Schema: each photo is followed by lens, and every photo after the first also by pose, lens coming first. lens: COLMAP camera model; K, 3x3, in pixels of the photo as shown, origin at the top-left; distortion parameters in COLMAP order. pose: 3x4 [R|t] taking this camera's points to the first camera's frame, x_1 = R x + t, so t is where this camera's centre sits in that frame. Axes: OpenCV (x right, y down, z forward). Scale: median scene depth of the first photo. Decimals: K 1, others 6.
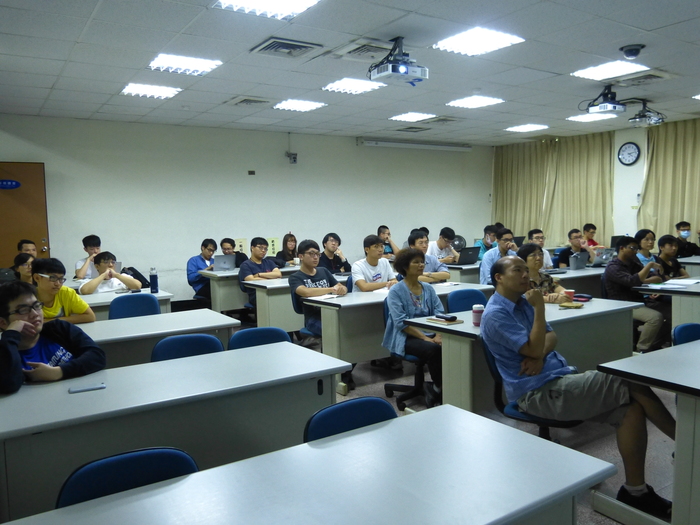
lens RADIAL K [[558.3, 0, 351.6], [0, 558.3, 263.4], [0, 0, 1]] dist [-0.015230, -0.012360]
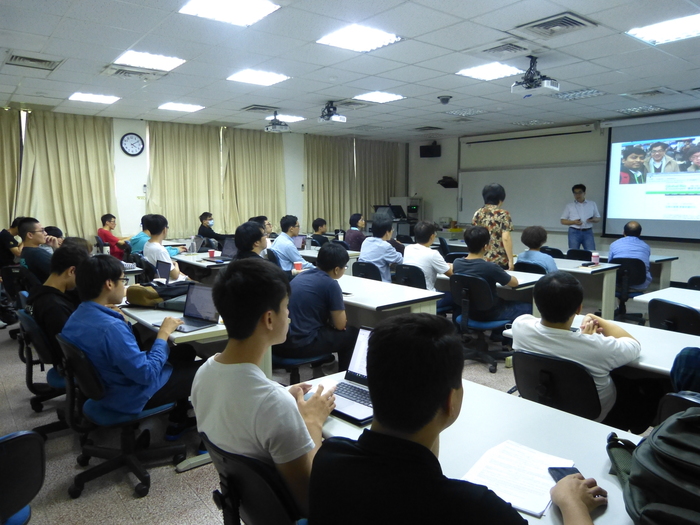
lens RADIAL K [[513.6, 0, 353.3], [0, 513.6, 262.5], [0, 0, 1]] dist [-0.037893, 0.025395]
pose [[-0.066446, -0.102656, 0.992495, -0.471095], [0.089543, 0.990066, 0.108399, -0.048687], [-0.993764, 0.096074, -0.056594, 0.670165]]
